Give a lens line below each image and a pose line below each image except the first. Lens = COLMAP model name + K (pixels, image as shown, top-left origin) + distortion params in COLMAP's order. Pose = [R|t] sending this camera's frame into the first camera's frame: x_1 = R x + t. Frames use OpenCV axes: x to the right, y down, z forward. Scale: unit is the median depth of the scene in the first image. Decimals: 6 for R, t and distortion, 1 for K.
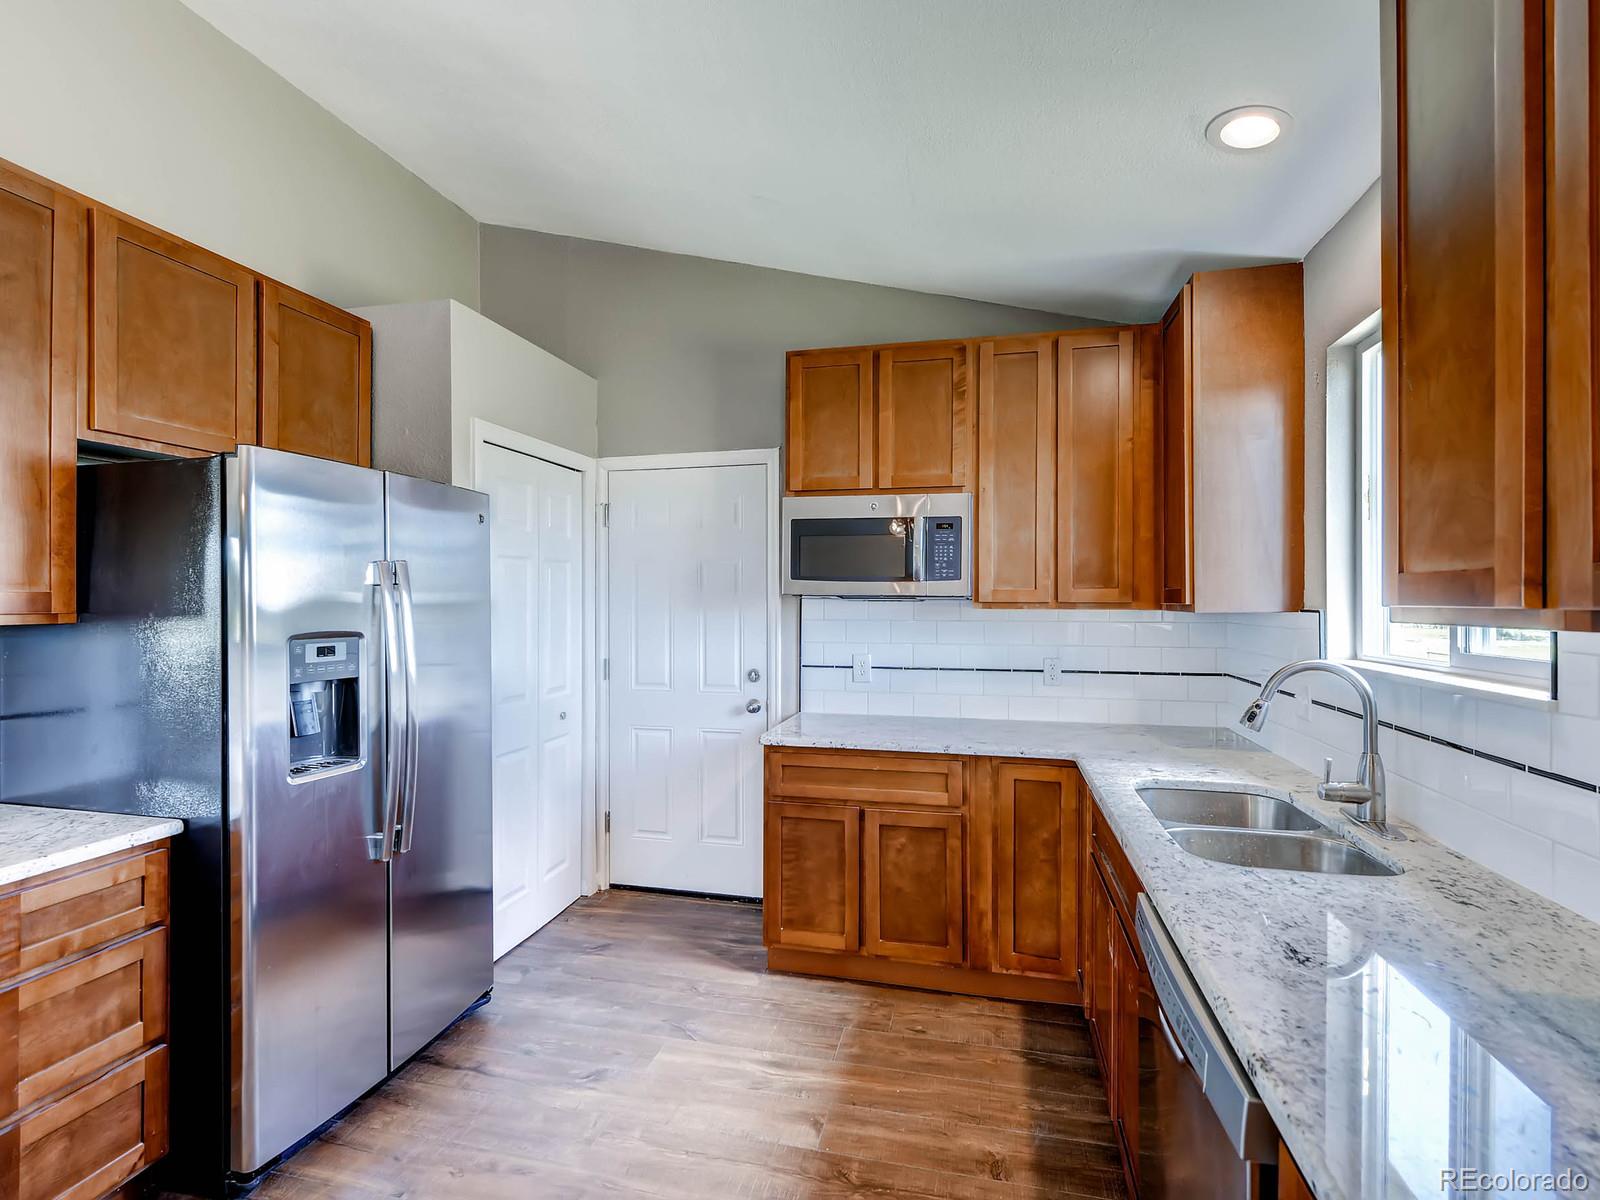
lens RADIAL K [[764.2, 0, 800.0], [0, 764.2, 601.1], [0, 0, 1]] dist [0.011415, -0.002012]
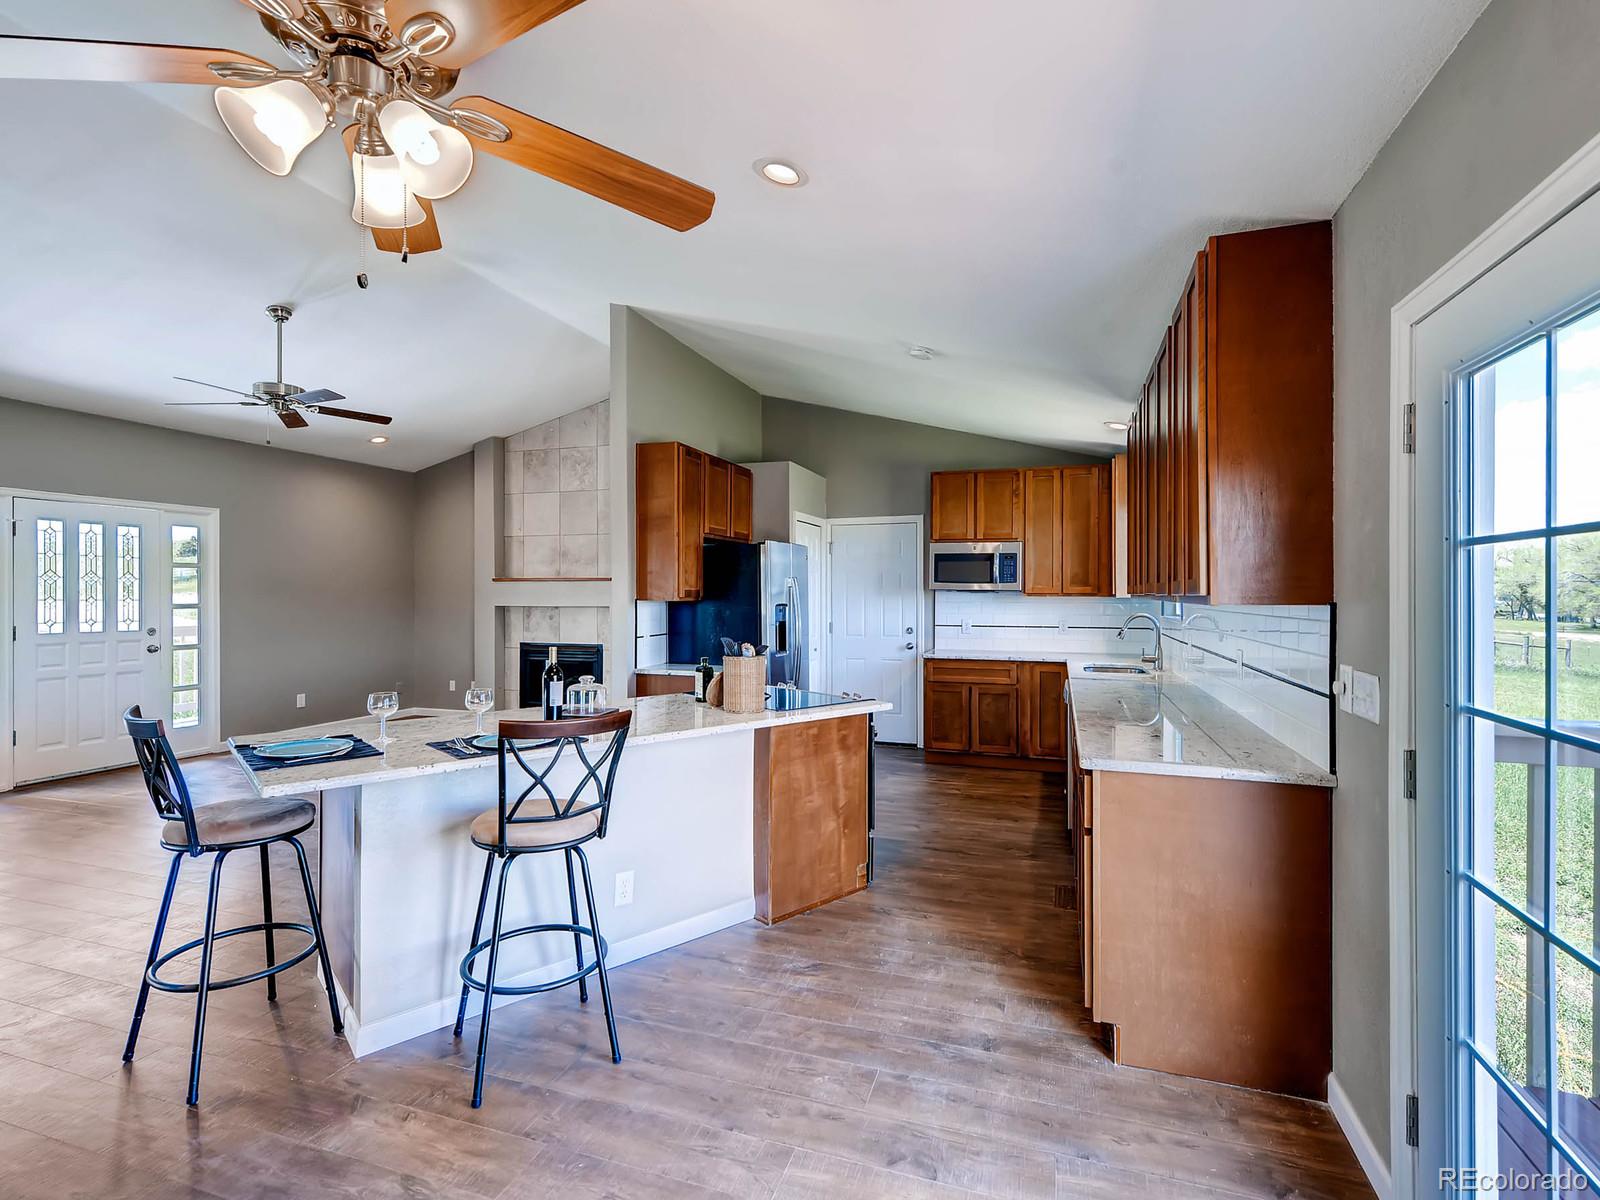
lens RADIAL K [[764.2, 0, 802.0], [0, 764.2, 599.9], [0, 0, 1]] dist [0.011415, -0.002012]
pose [[0.996781, 0.000625, -0.080168, -0.228278], [0.000148, 0.999954, 0.009631, -0.000281], [0.080171, -0.009612, 0.996735, -1.245810]]
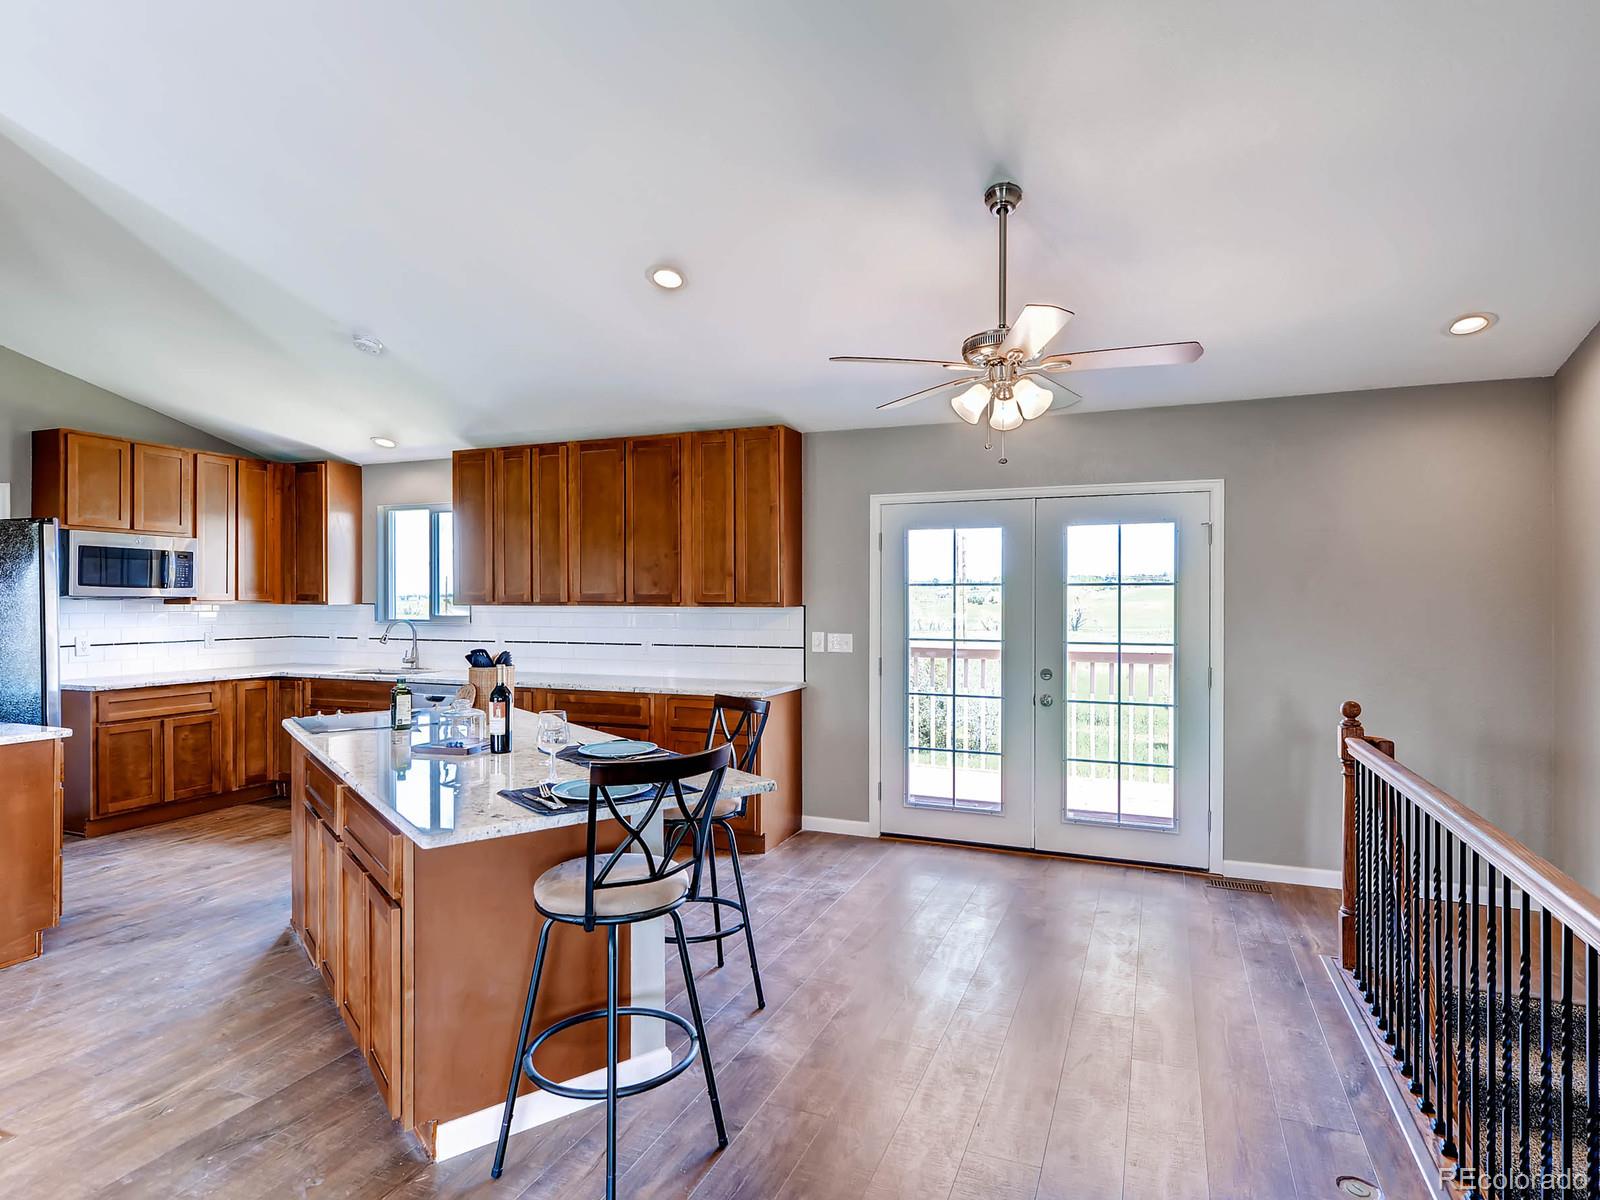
lens RADIAL K [[864.6, 0, 809.1], [0, 864.6, 607.4], [0, 0, 1]] dist [0.012143, 0.000451]
pose [[0.139268, -0.009991, 0.990204, -1.667594], [-0.001656, 0.999945, 0.010322, -0.006462], [-0.990253, -0.003078, 0.139243, -0.727992]]
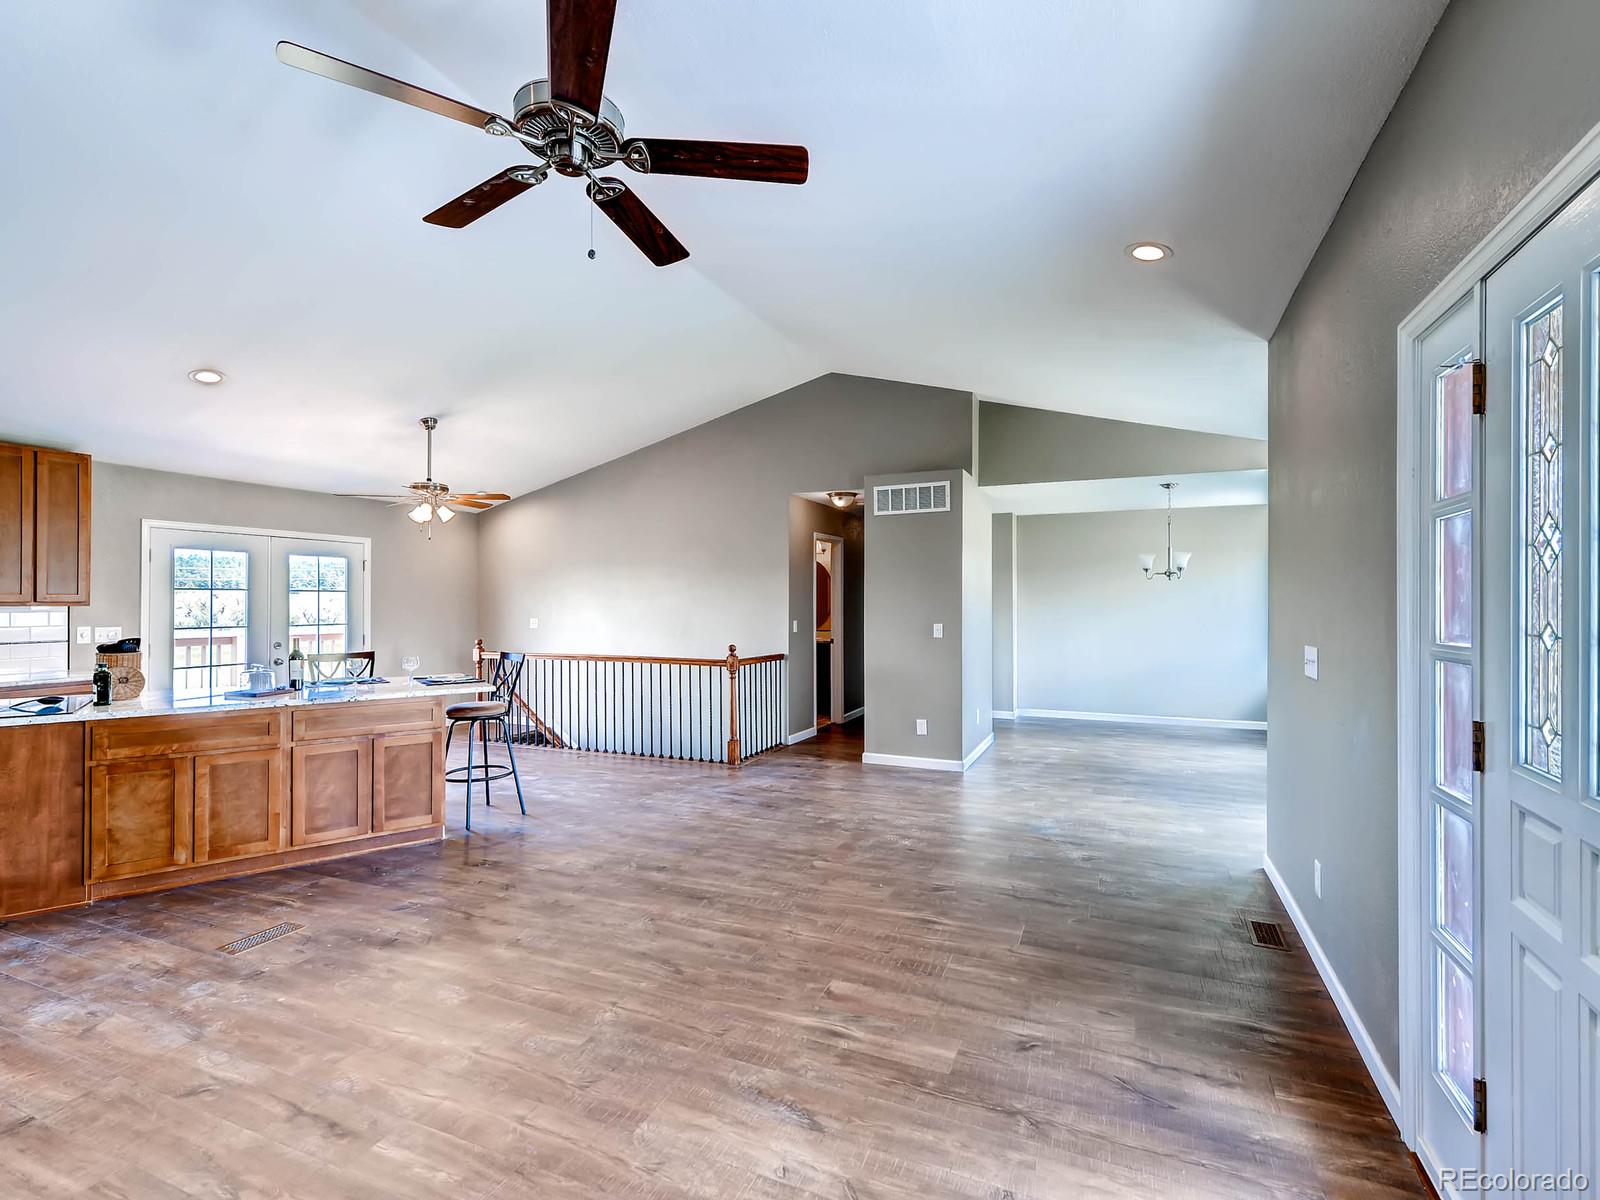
lens RADIAL K [[764.2, 0, 810.2], [0, 764.2, 582.2], [0, 0, 1]] dist [0.011415, -0.002012]
pose [[-0.988478, 0.004289, 0.151302, -1.958706], [0.000155, 0.999627, -0.027322, 0.005185], [-0.151363, -0.026983, -0.988110, 1.223131]]
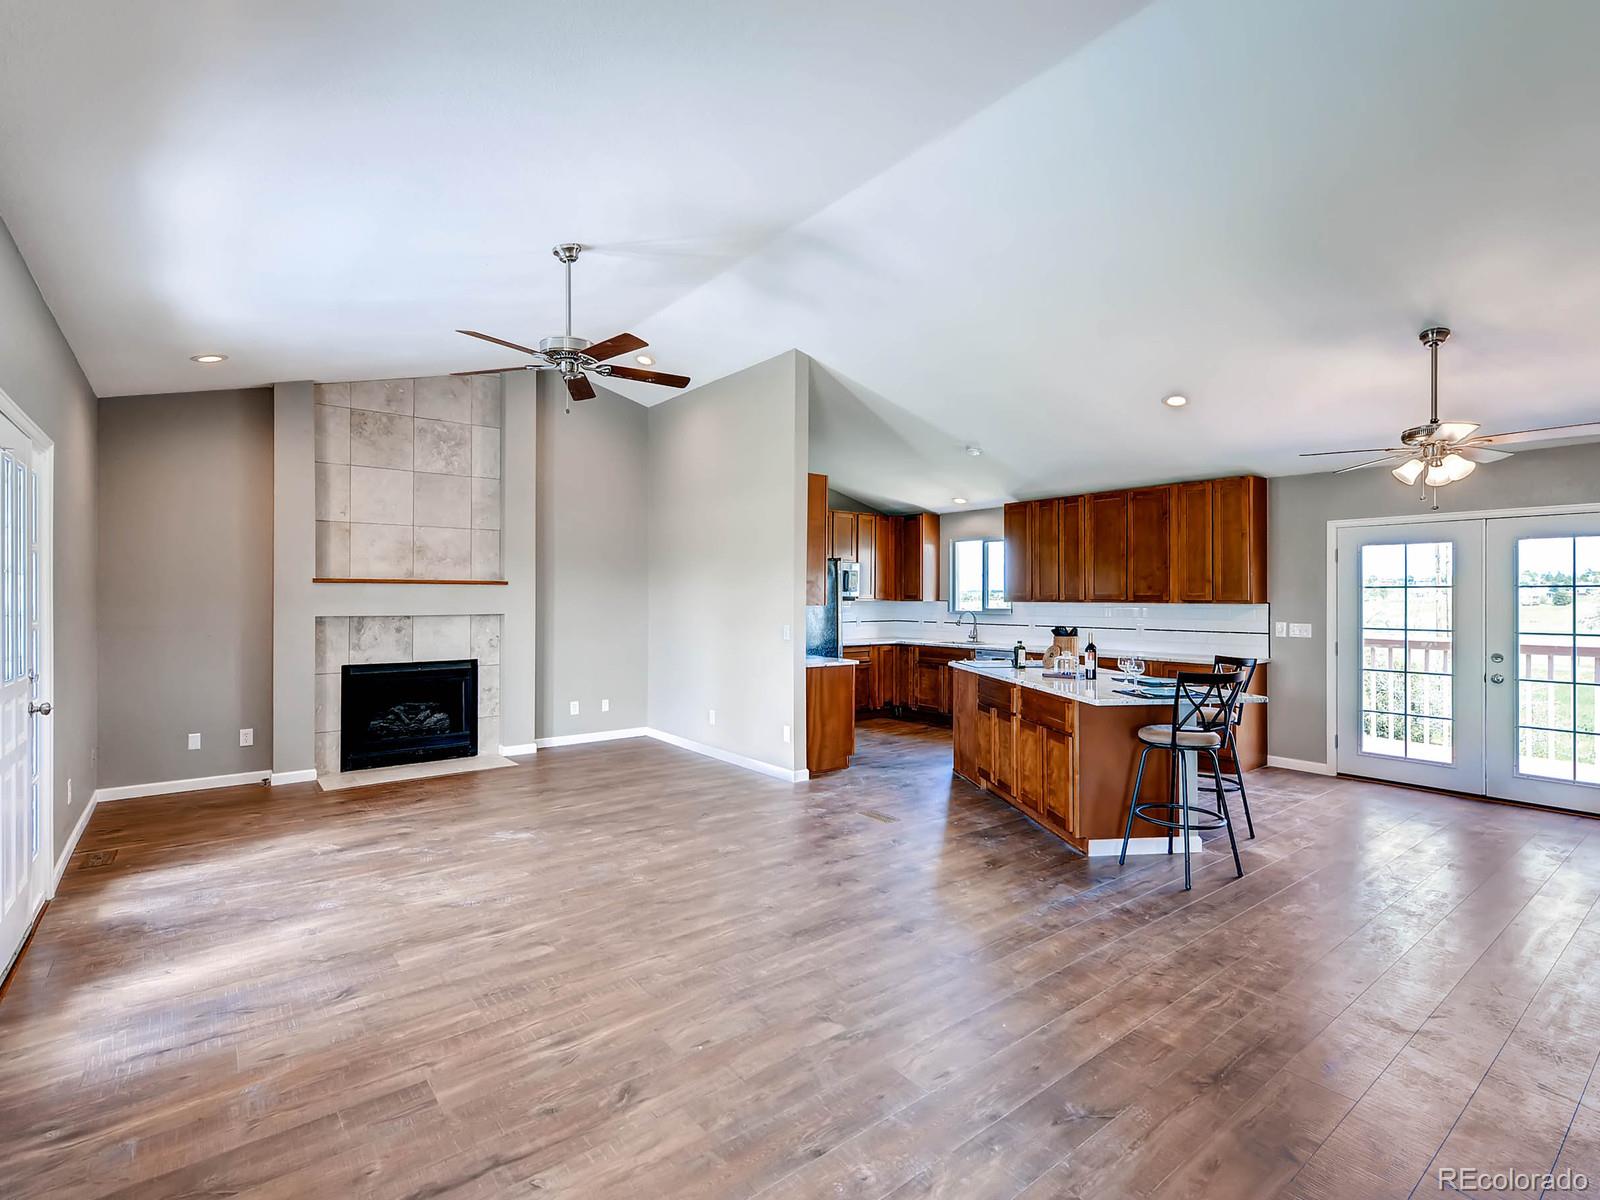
lens RADIAL K [[764.2, 0, 805.6], [0, 764.2, 595.5], [0, 0, 1]] dist [0.011415, -0.002012]
pose [[0.613940, 0.002054, 0.789350, -2.488698], [-0.002045, 0.999997, -0.001012, -0.007759], [-0.789350, -0.000992, 0.613943, -0.772241]]
